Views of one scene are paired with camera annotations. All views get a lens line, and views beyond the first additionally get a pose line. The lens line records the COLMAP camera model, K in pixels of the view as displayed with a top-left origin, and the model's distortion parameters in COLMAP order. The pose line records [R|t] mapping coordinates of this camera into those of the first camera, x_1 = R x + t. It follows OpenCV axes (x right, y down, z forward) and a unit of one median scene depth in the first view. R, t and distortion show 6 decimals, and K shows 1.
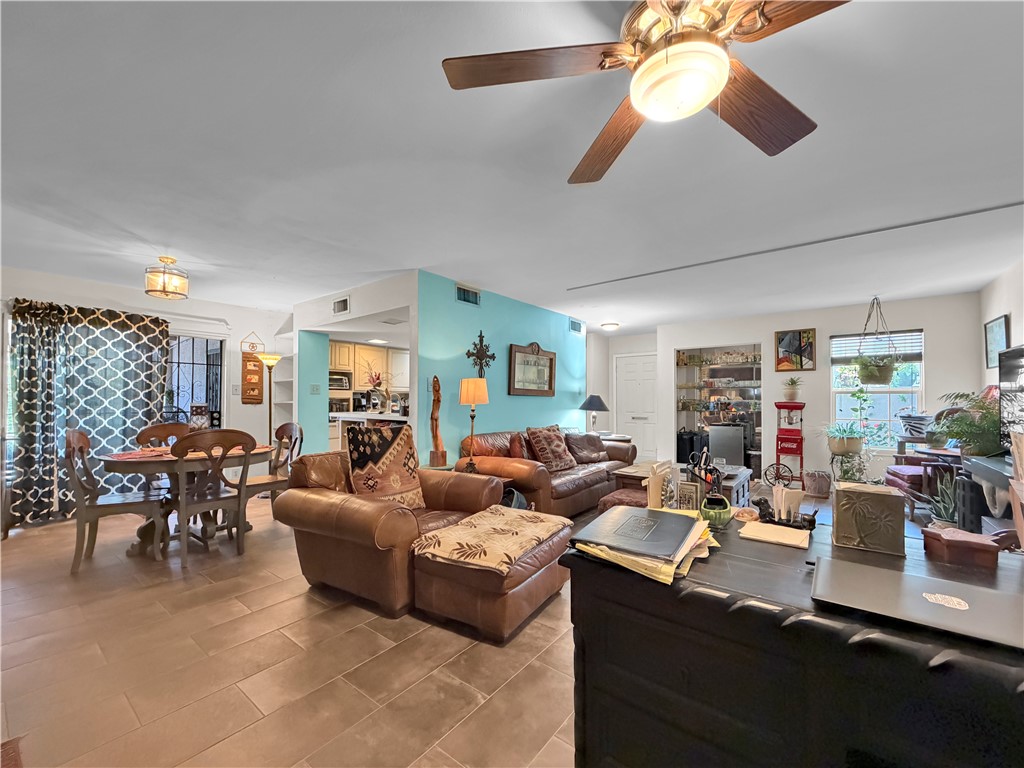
lens RADIAL K [[416.7, 0, 511.8], [0, 416.7, 389.3], [0, 0, 1]] dist [-0.000362, -0.000003]
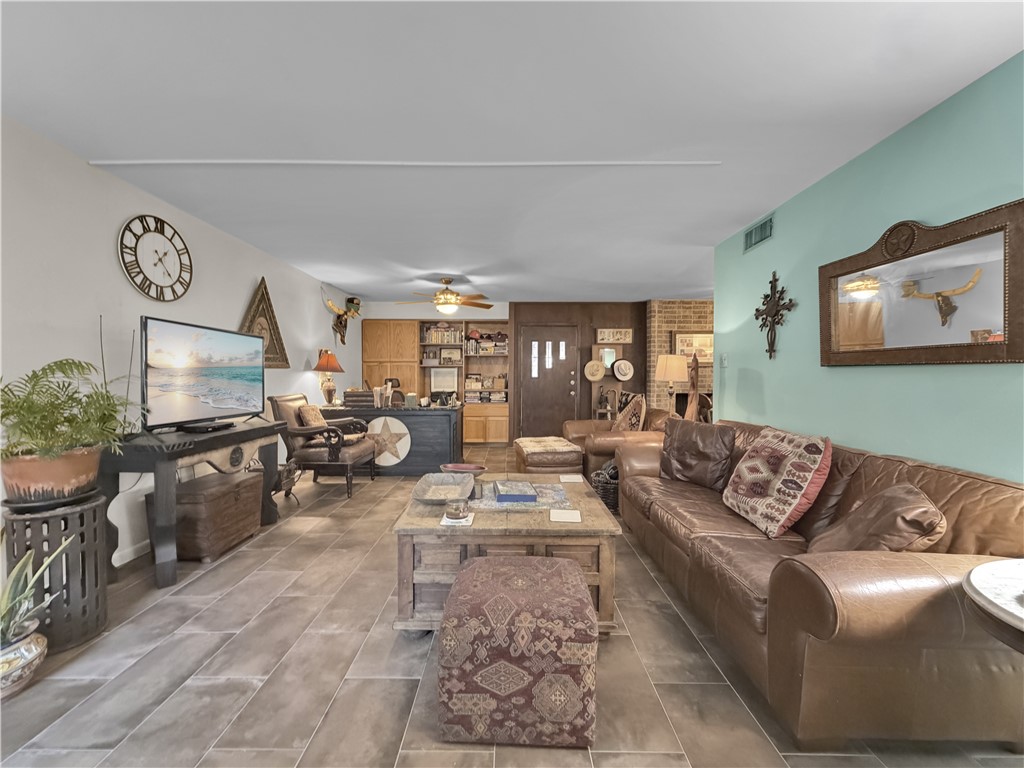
lens RADIAL K [[416.7, 0, 512.6], [0, 416.7, 382.6], [0, 0, 1]] dist [-0.000362, -0.000003]
pose [[-0.788485, 0.001117, -0.615053, 0.672359], [0.009815, 0.999894, -0.010766, 0.038634], [0.614976, -0.014526, -0.788412, 1.288559]]
